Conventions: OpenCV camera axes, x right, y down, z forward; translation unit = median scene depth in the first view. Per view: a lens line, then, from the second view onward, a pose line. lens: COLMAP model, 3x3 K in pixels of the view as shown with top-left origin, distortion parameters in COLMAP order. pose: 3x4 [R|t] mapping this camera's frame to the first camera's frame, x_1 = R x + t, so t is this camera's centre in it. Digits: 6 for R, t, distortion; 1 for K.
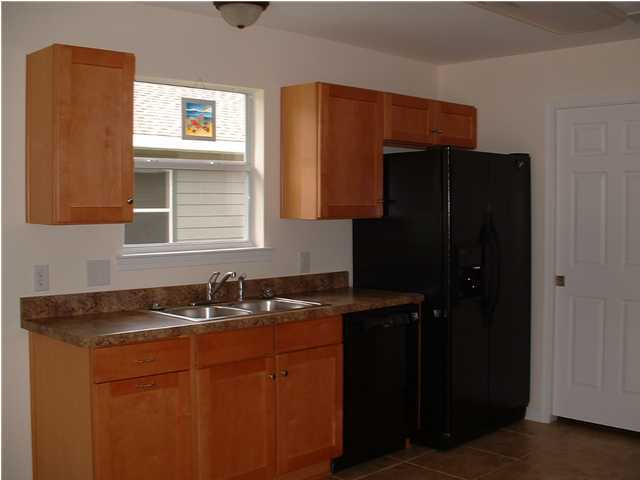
lens RADIAL K [[746.6, 0, 320.5], [0, 746.6, 237.5], [0, 0, 1]] dist [-0.227794, 0.312625]
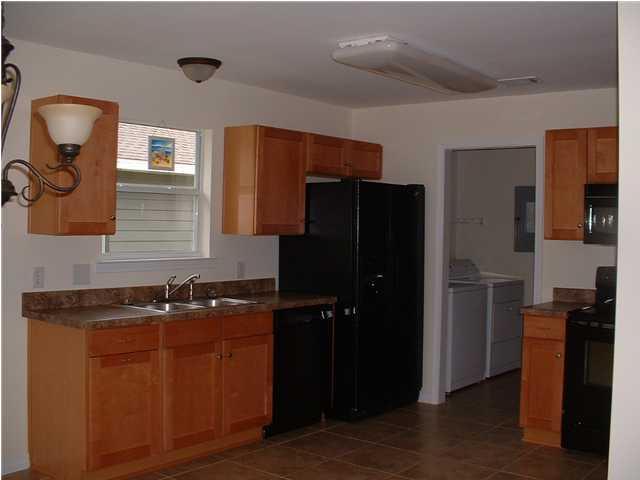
lens RADIAL K [[746.6, 0, 320.5], [0, 746.6, 237.5], [0, 0, 1]] dist [-0.227794, 0.312625]
pose [[0.992472, 0.018234, 0.121107, -0.046052], [-0.015533, 0.999610, -0.023211, 0.007262], [-0.121483, 0.021155, 0.992368, -0.265557]]
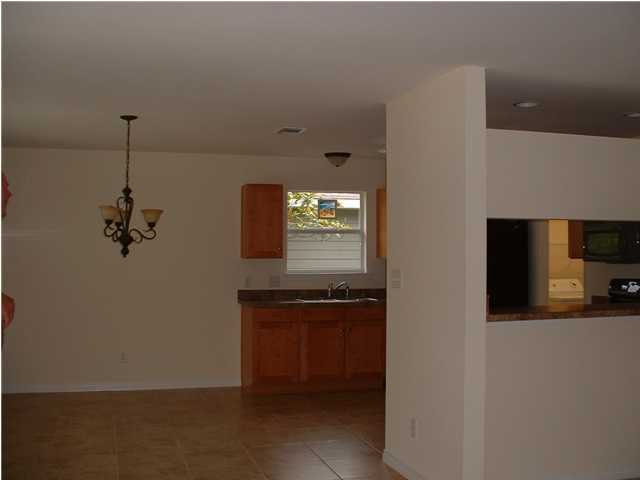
lens RADIAL K [[746.6, 0, 320.5], [0, 746.6, 237.5], [0, 0, 1]] dist [-0.227794, 0.312625]
pose [[0.887794, -0.005448, -0.460209, 0.788803], [-0.023457, 0.998095, -0.057066, 0.038607], [0.459643, 0.061458, 0.885975, -0.859870]]
